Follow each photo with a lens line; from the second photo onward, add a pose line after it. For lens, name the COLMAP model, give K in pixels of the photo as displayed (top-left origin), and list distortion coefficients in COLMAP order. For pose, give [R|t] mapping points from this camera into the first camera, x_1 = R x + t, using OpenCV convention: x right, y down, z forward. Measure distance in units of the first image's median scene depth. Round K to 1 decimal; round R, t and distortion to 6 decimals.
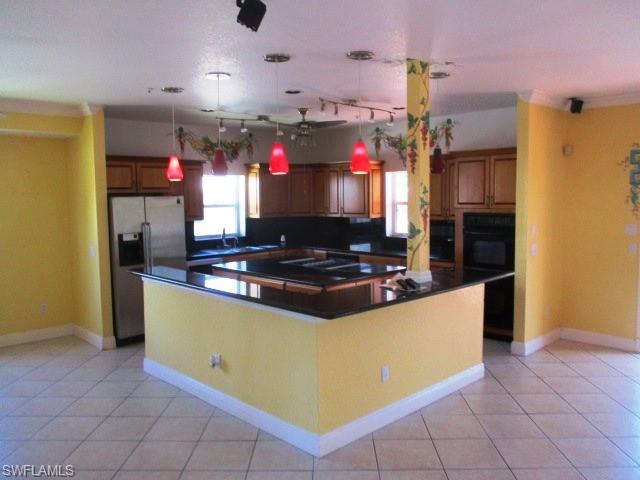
lens RADIAL K [[534.5, 0, 320.0], [0, 534.5, 240.0], [0, 0, 1]] dist [0.003148, 0.001685]
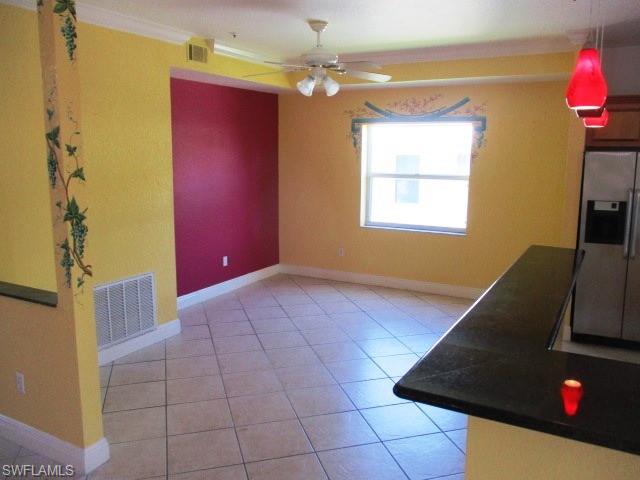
lens RADIAL K [[534.5, 0, 320.0], [0, 534.5, 240.0], [0, 0, 1]] dist [0.003148, 0.001685]
pose [[0.285377, 0.168039, -0.943569, 0.245836], [-0.093230, 0.984708, 0.147168, -0.031518], [0.953870, 0.045970, 0.296679, 0.396366]]
